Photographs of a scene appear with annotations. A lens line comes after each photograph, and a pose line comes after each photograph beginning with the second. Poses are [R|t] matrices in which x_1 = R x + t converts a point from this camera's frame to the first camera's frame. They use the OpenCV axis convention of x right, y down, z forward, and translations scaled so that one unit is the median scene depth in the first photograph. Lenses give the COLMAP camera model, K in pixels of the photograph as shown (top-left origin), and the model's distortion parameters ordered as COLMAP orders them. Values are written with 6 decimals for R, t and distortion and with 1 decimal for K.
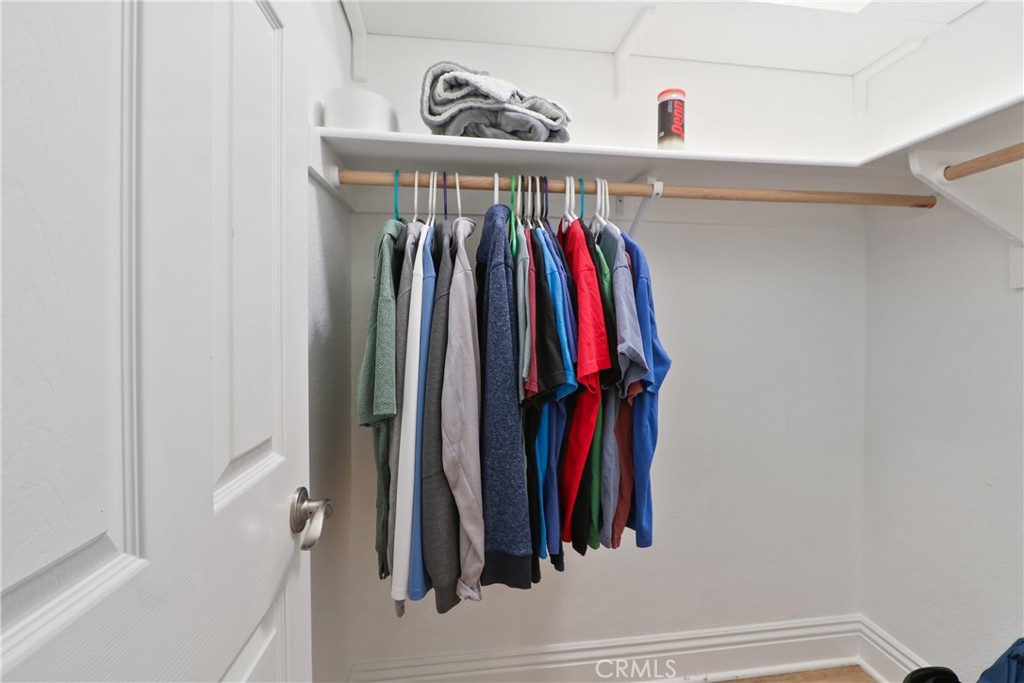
lens RADIAL K [[478.0, 0, 512.5], [0, 478.0, 339.2], [0, 0, 1]] dist [-0.015572, 0.001703]
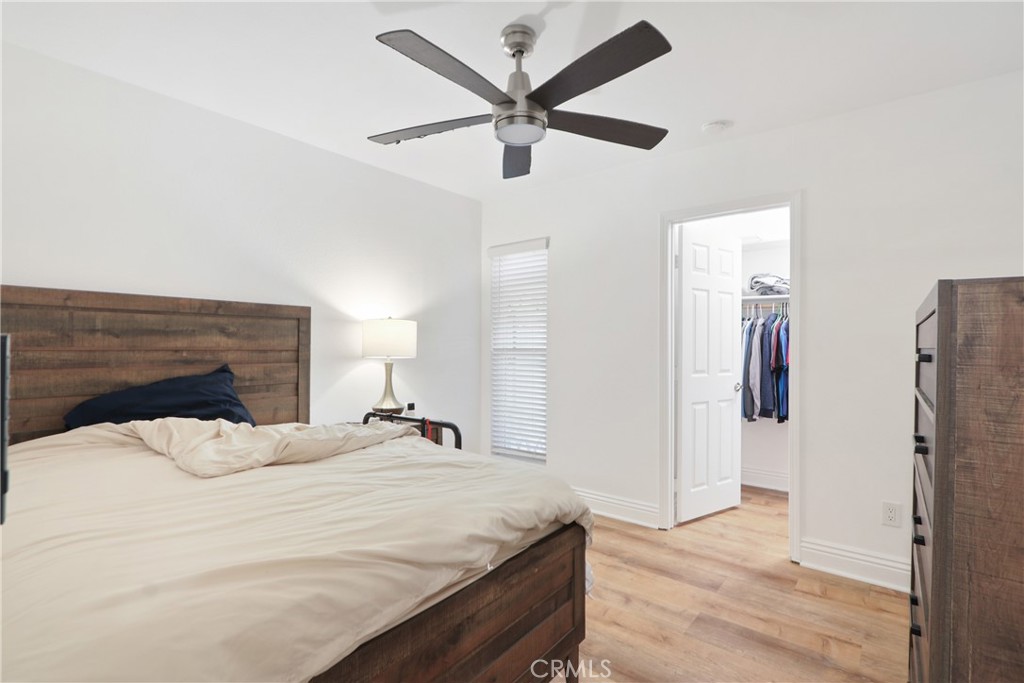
lens RADIAL K [[478.0, 0, 512.5], [0, 478.0, 341.5], [0, 0, 1]] dist [-0.015572, 0.001703]
pose [[0.682769, 0.005677, -0.730612, 1.374363], [-0.010767, 0.999939, -0.002293, -0.065248], [0.730555, 0.009432, 0.682789, -3.087924]]
